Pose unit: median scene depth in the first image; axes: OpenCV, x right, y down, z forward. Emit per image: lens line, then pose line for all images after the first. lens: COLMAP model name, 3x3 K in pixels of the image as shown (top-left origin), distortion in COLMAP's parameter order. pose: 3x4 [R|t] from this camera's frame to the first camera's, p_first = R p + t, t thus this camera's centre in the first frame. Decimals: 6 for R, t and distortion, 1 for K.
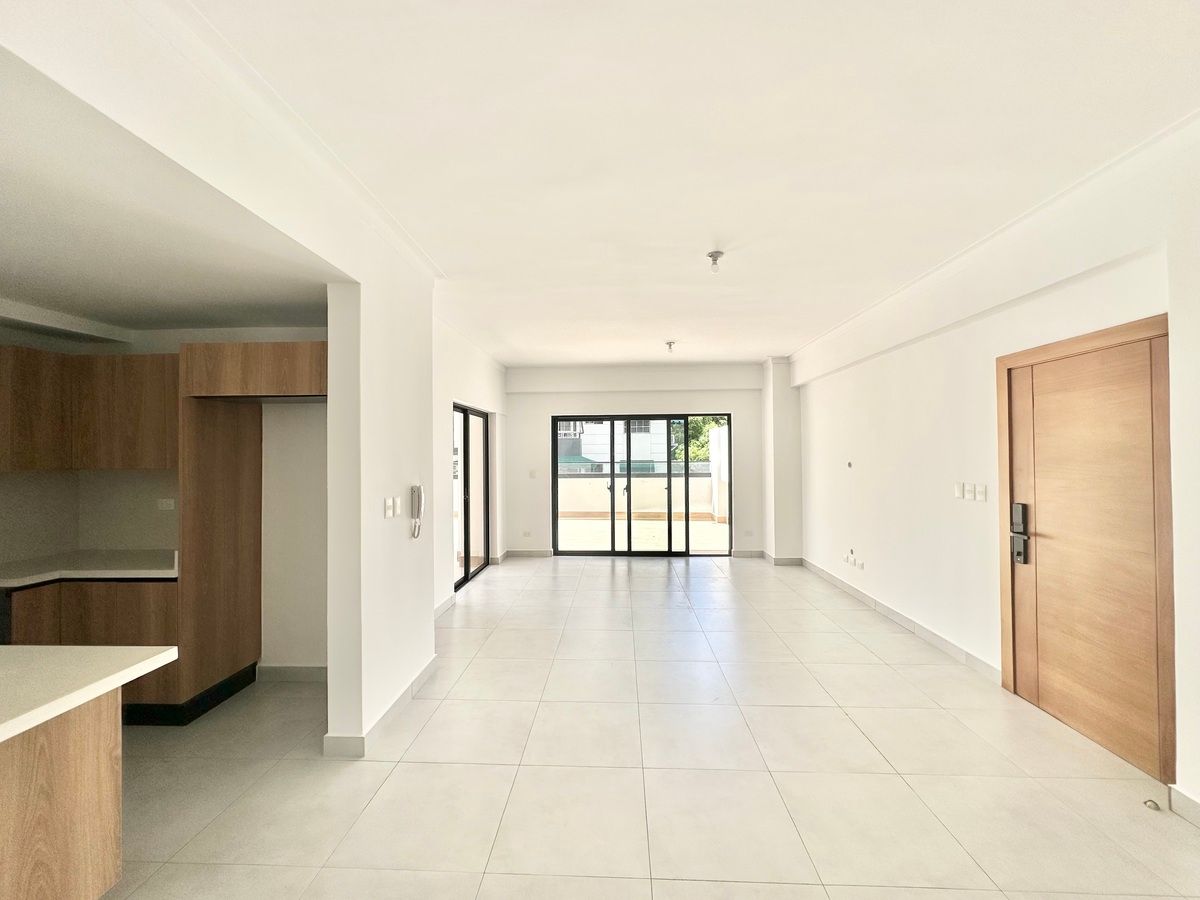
lens RADIAL K [[475.7, 0, 601.6], [0, 475.7, 449.7], [0, 0, 1]] dist [-0.003043, 0.000994]
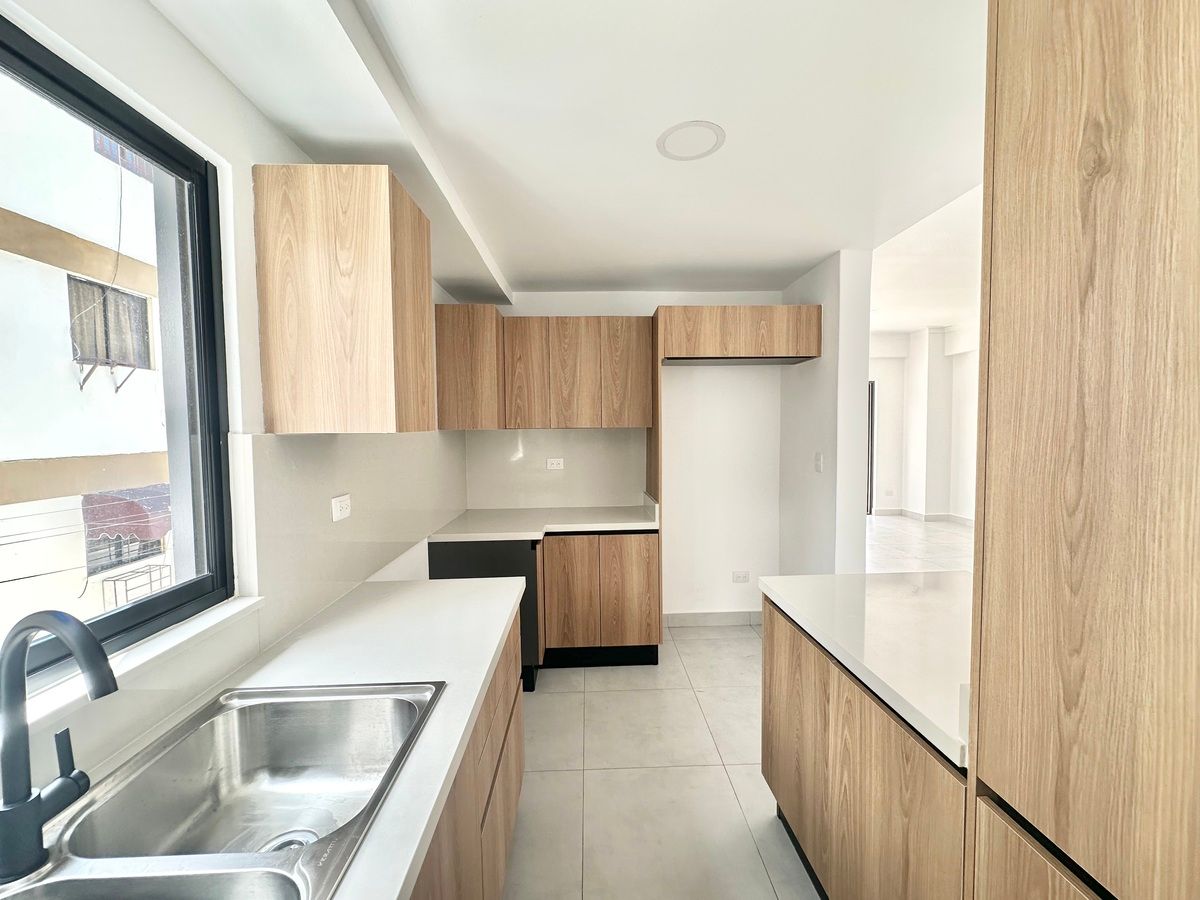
lens RADIAL K [[475.7, 0, 598.2], [0, 475.7, 448.1], [0, 0, 1]] dist [-0.003043, 0.000994]
pose [[0.997658, -0.007651, 0.067976, -0.434665], [0.003731, 0.998332, 0.057615, 0.010606], [-0.068303, -0.057226, 0.996022, -0.015909]]
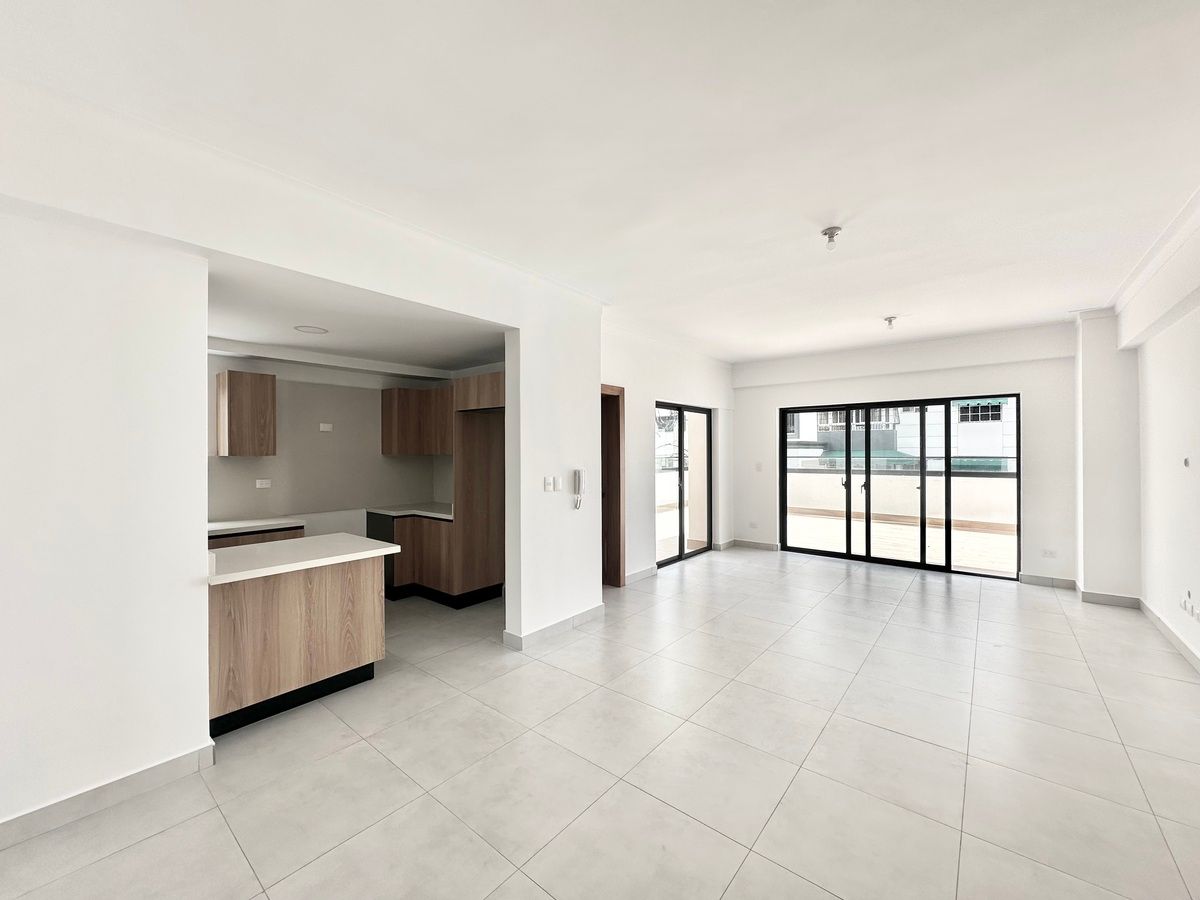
lens RADIAL K [[475.7, 0, 599.4], [0, 475.7, 450.9], [0, 0, 1]] dist [-0.003043, 0.000994]
pose [[0.799812, 0.004907, -0.600231, 0.205796], [0.003920, 0.999903, 0.013398, 0.002686], [0.600238, -0.013069, 0.799714, -0.009697]]
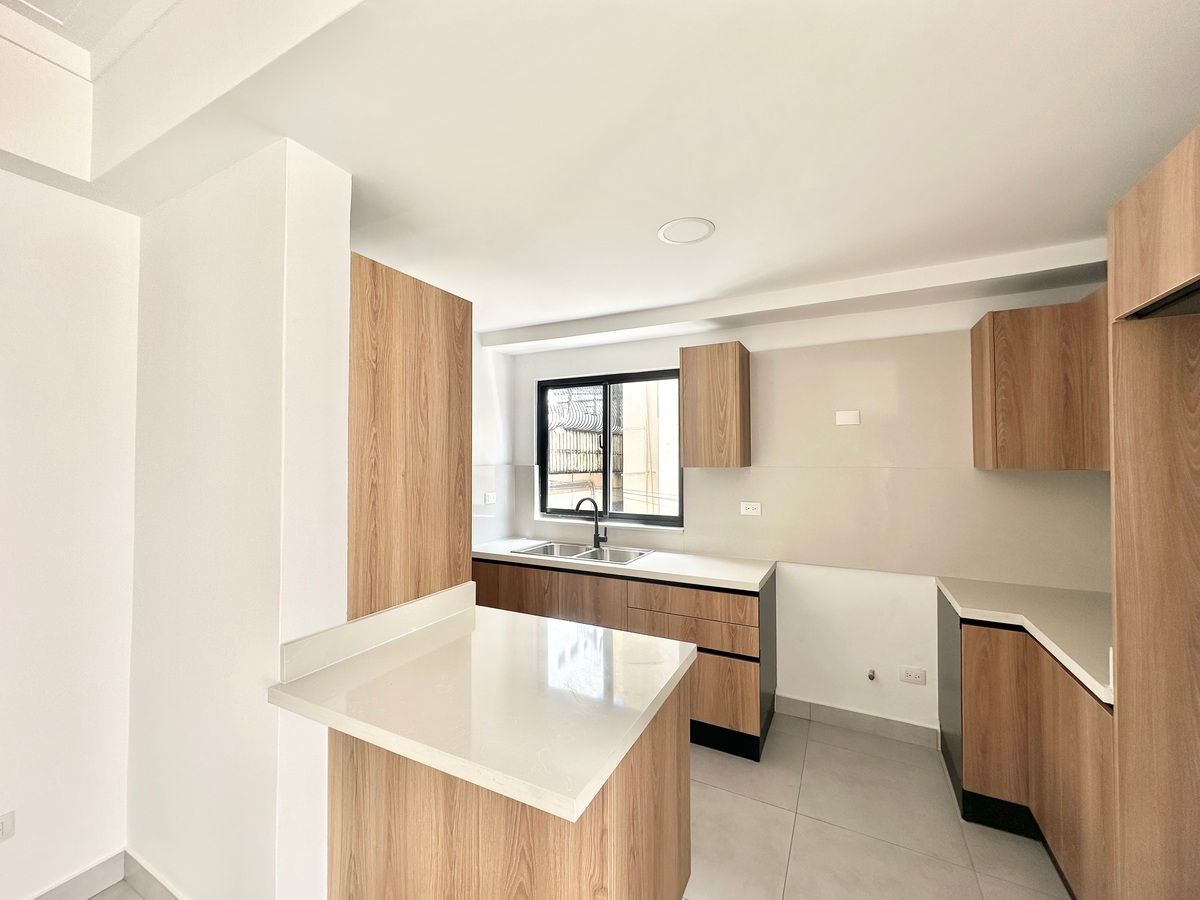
lens RADIAL K [[475.7, 0, 601.5], [0, 475.7, 450.2], [0, 0, 1]] dist [-0.003043, 0.000994]
pose [[-0.418303, -0.013832, -0.908202, -0.095599], [0.012224, 0.999708, -0.020856, 0.008338], [0.908225, -0.019827, -0.418011, 0.290020]]
